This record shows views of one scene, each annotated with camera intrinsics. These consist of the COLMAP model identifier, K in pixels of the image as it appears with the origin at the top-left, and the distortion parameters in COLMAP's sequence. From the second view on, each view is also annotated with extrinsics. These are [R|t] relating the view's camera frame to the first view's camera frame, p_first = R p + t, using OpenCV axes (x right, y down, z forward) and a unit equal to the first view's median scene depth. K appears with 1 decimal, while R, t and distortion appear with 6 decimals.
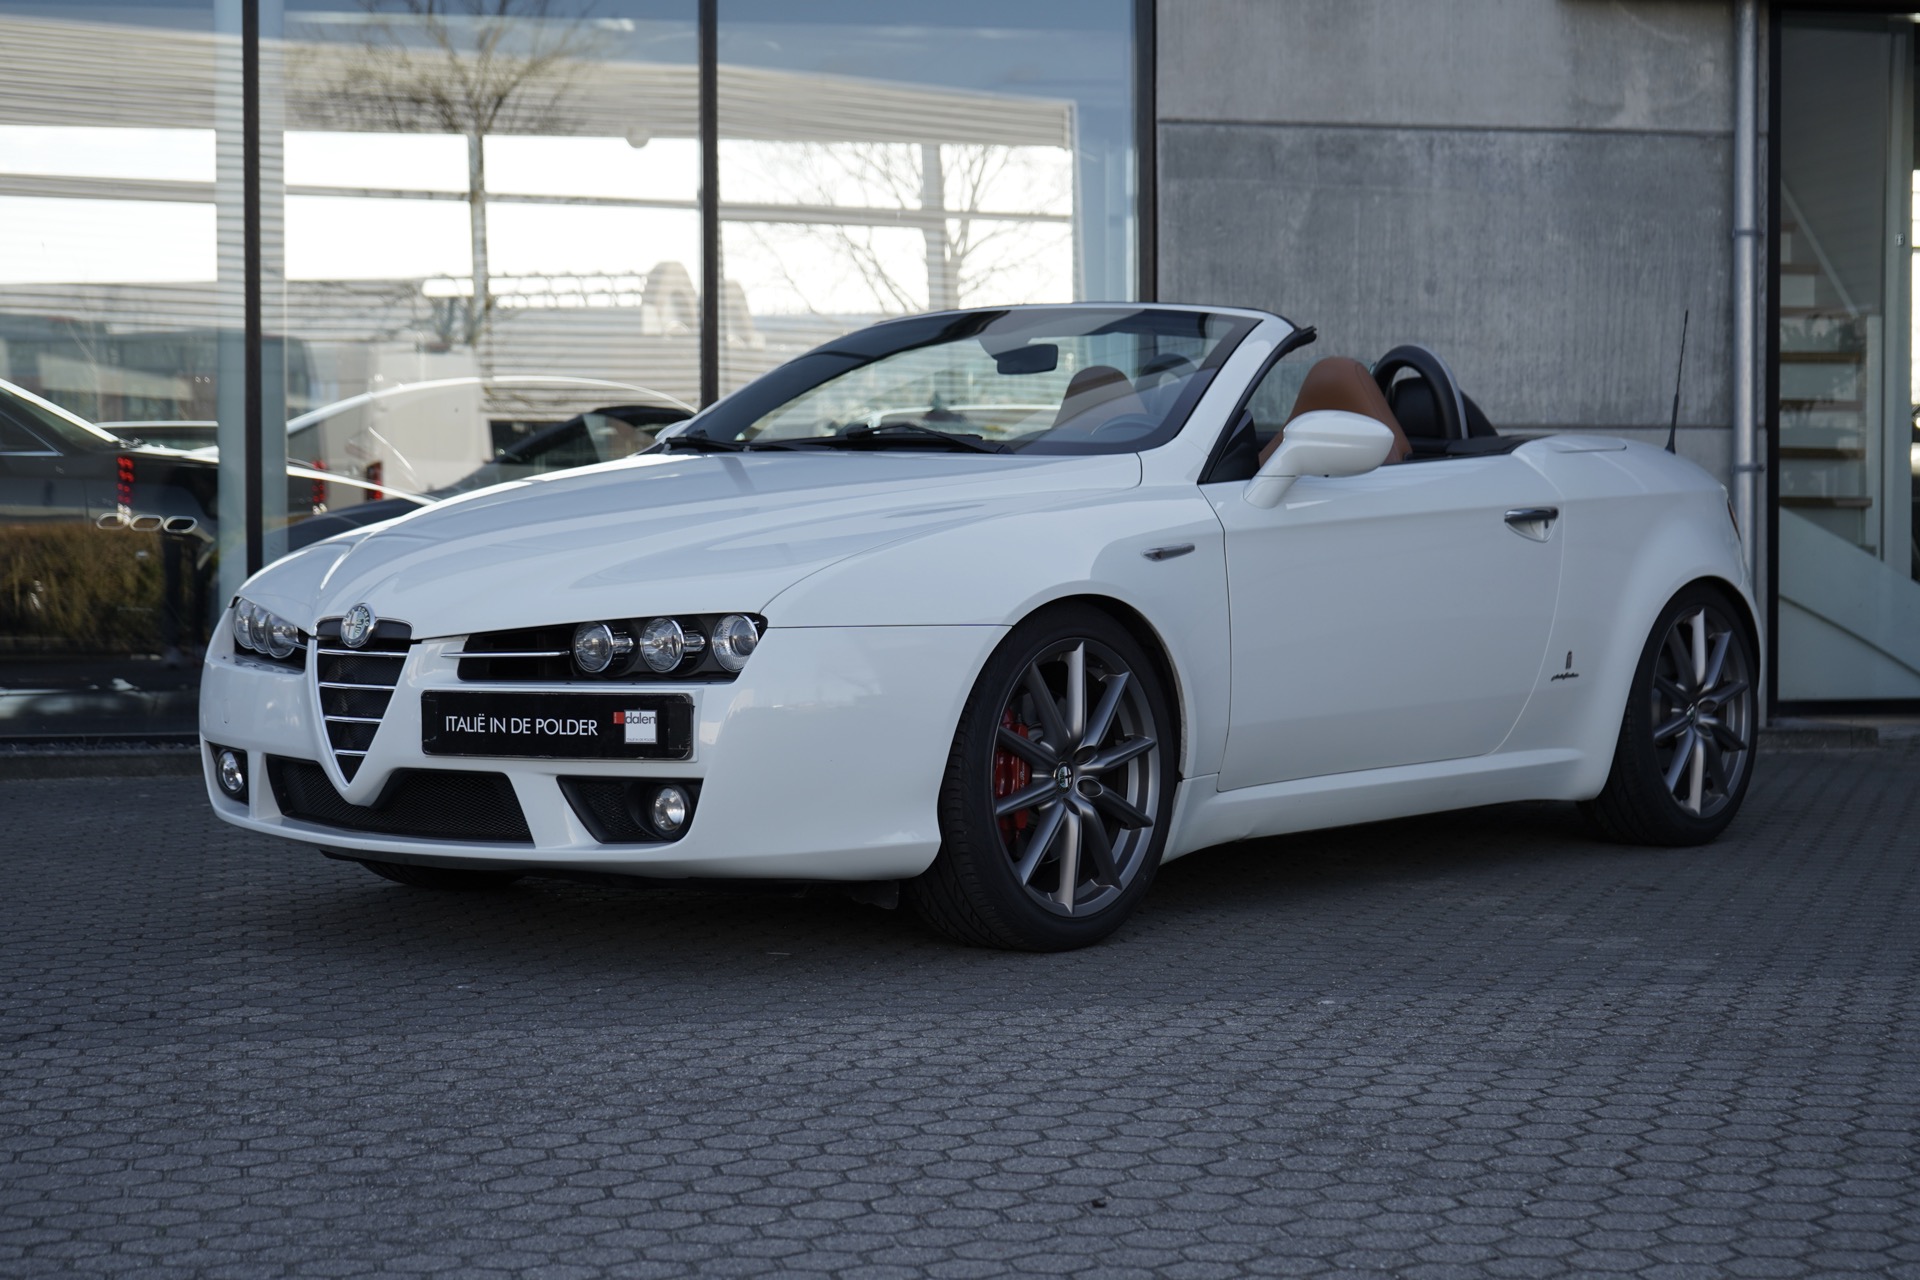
lens RADIAL K [[3468.2, 0, 959.9], [0, 3468.2, 646.0], [0, 0, 1]] dist [-0.083518, 0.000000]
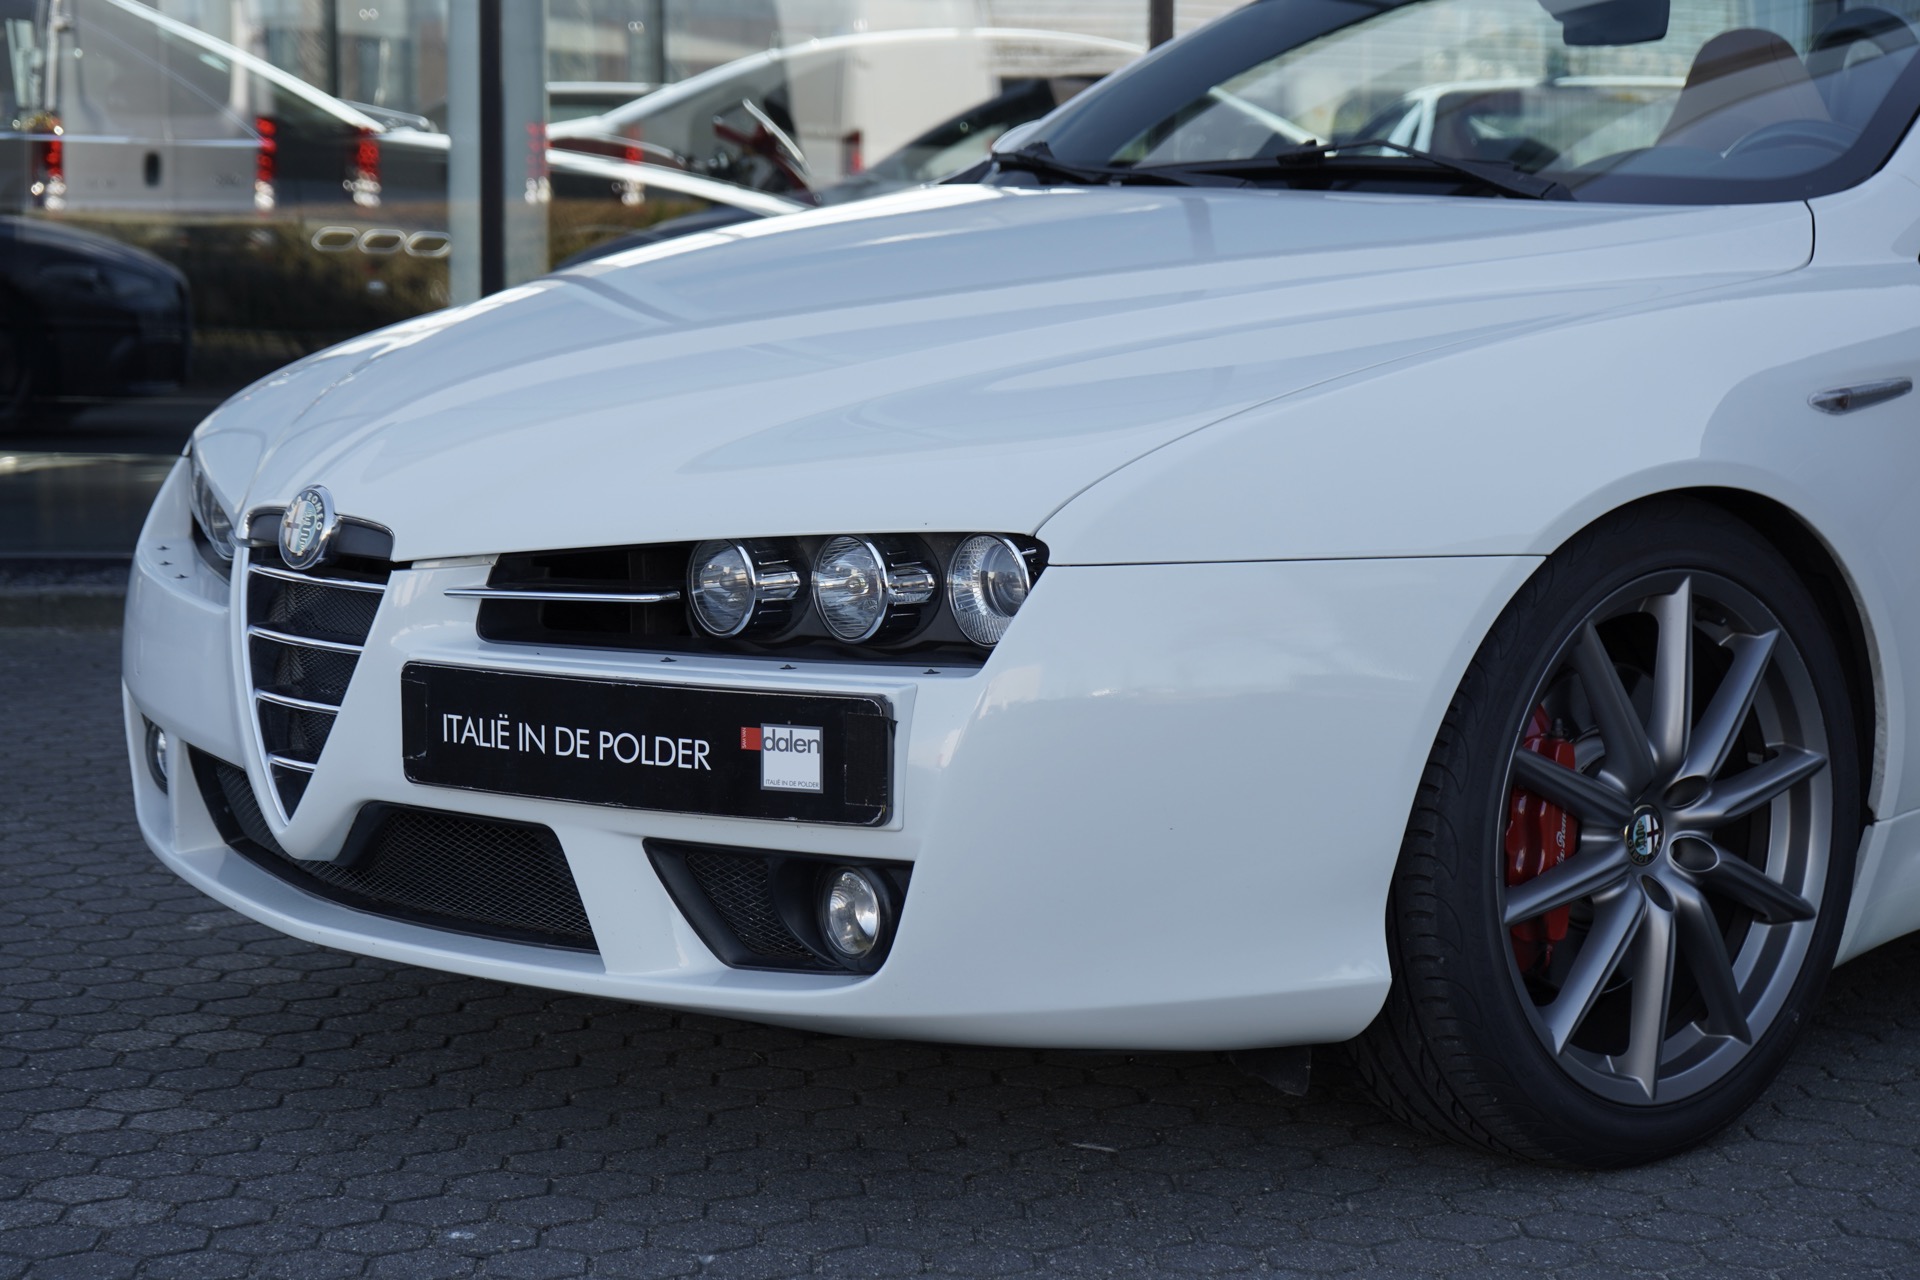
lens RADIAL K [[3916.5, 0, 961.5], [0, 3916.5, 625.9], [0, 0, 1]] dist [-0.046444, 0.000000]
pose [[0.986834, 0.026602, -0.159537, 0.022216], [-0.014360, 0.996897, 0.077401, -0.038596], [0.161101, -0.074091, 0.984153, 0.417400]]
